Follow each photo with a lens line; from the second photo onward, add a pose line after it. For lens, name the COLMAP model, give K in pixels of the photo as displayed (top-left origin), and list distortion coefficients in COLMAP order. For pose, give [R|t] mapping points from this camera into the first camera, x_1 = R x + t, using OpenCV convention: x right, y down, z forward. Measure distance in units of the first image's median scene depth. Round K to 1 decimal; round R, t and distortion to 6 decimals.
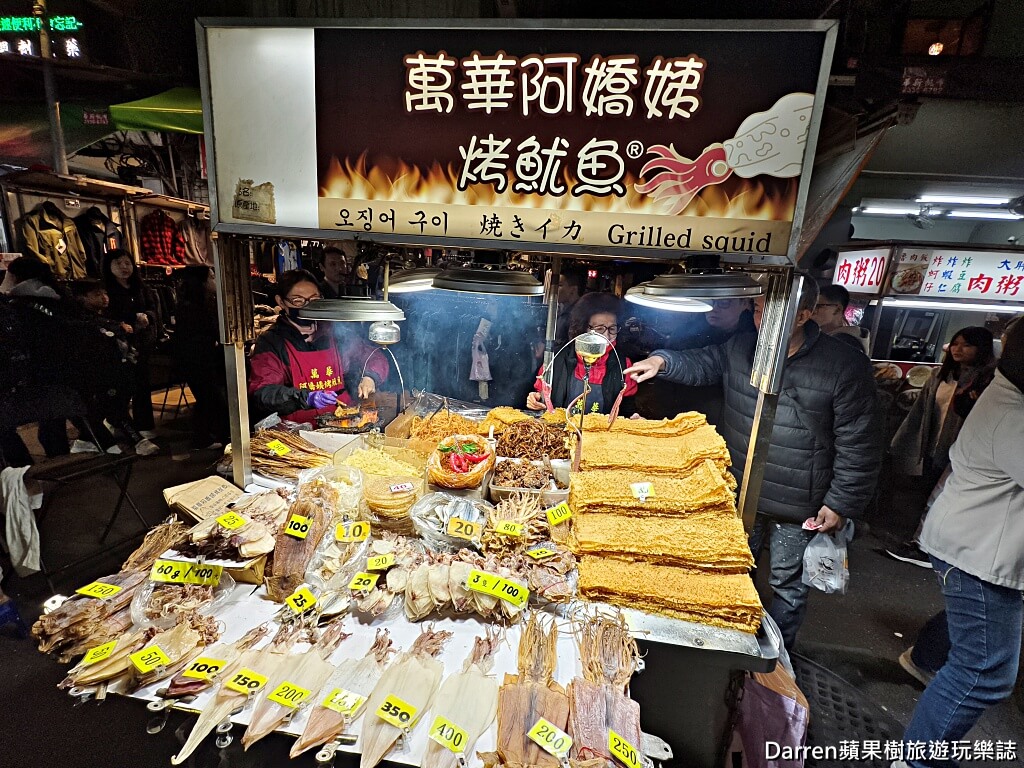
lens RADIAL K [[469.8, 0, 514.0], [0, 469.8, 393.9], [0, 0, 1]] dist [0.000634, -0.000558]
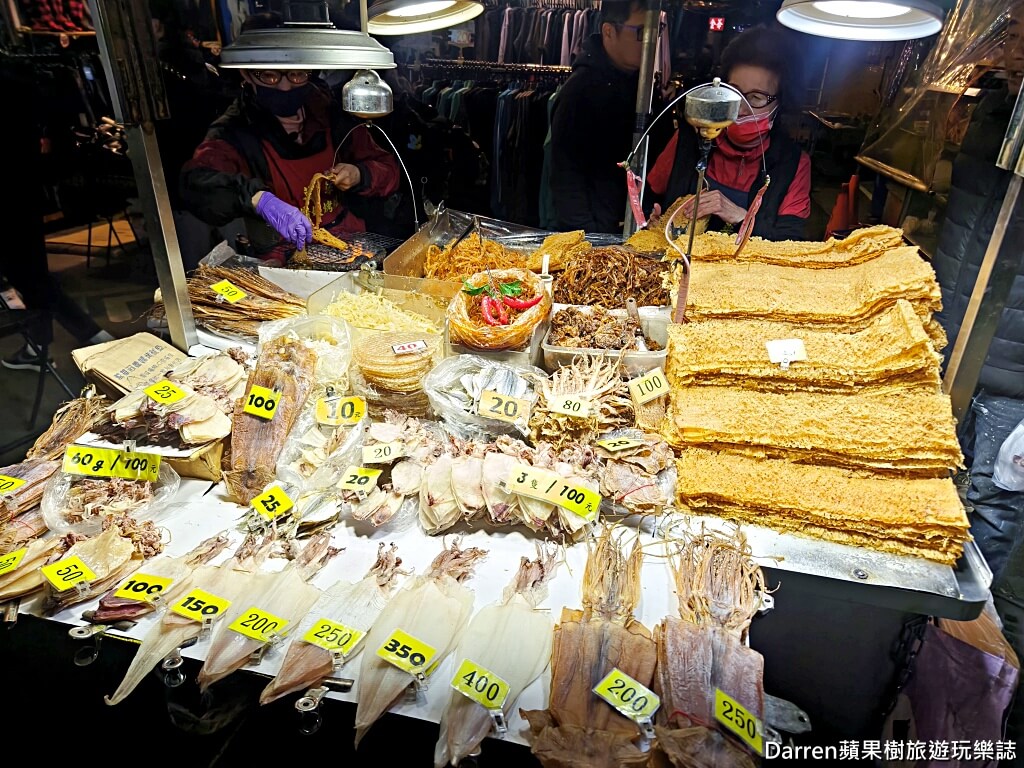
lens RADIAL K [[673.2, 0, 521.7], [0, 673.2, 394.0], [0, 0, 1]] dist [0.019279, -0.020208]
pose [[0.995240, 0.003733, -0.097381, 0.013000], [0.019375, 0.971739, 0.235263, 0.051575], [0.095507, -0.236030, 0.967041, 0.100235]]
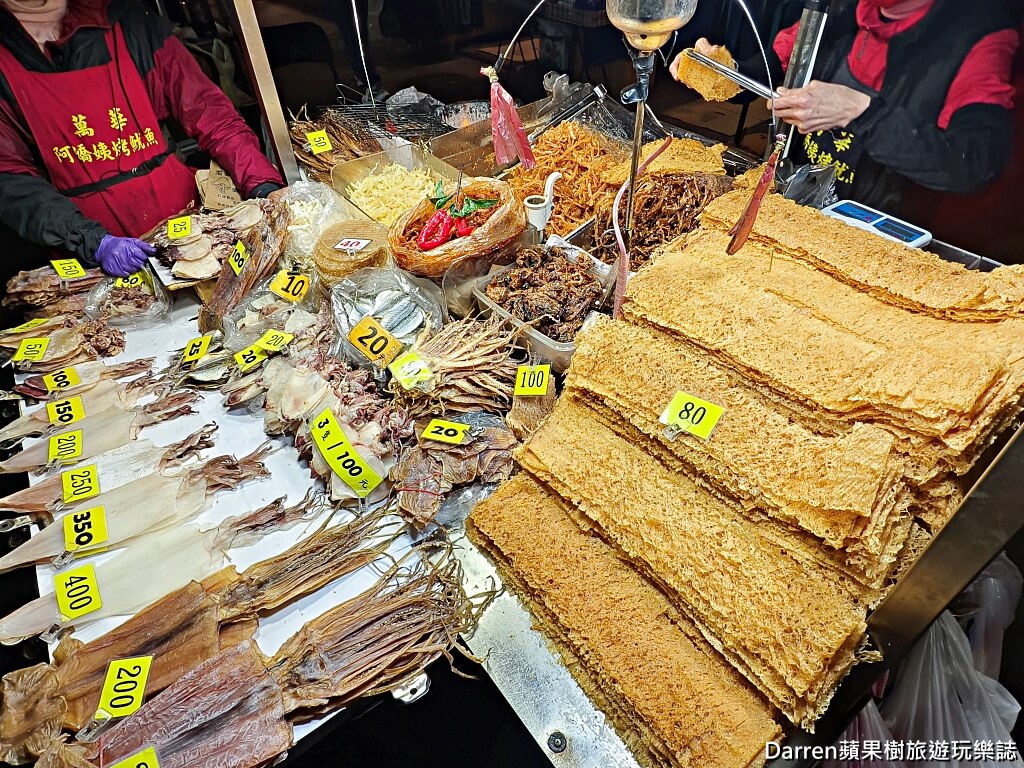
lens RADIAL K [[586.4, 0, 536.1], [0, 586.4, 386.1], [0, 0, 1]] dist [0.004826, -0.003915]
pose [[0.715079, 0.417660, -0.560555, 0.560782], [-0.093974, 0.852045, 0.514965, -0.086977], [0.692698, -0.315563, 0.648529, 0.709534]]
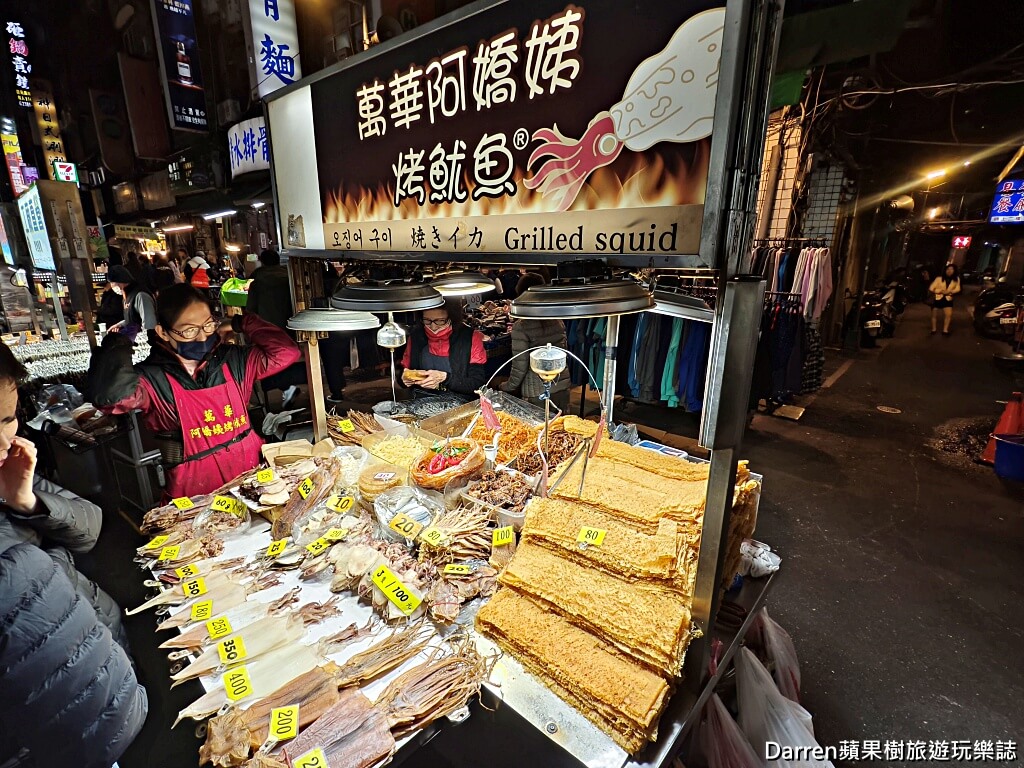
lens RADIAL K [[477.0, 0, 510.5], [0, 477.0, 394.3], [0, 0, 1]] dist [0.000317, -0.000497]
pose [[0.833087, 0.104275, -0.543224, 0.727002], [-0.088575, 0.994546, 0.055070, -0.099216], [0.546004, 0.002238, 0.837780, 0.251415]]
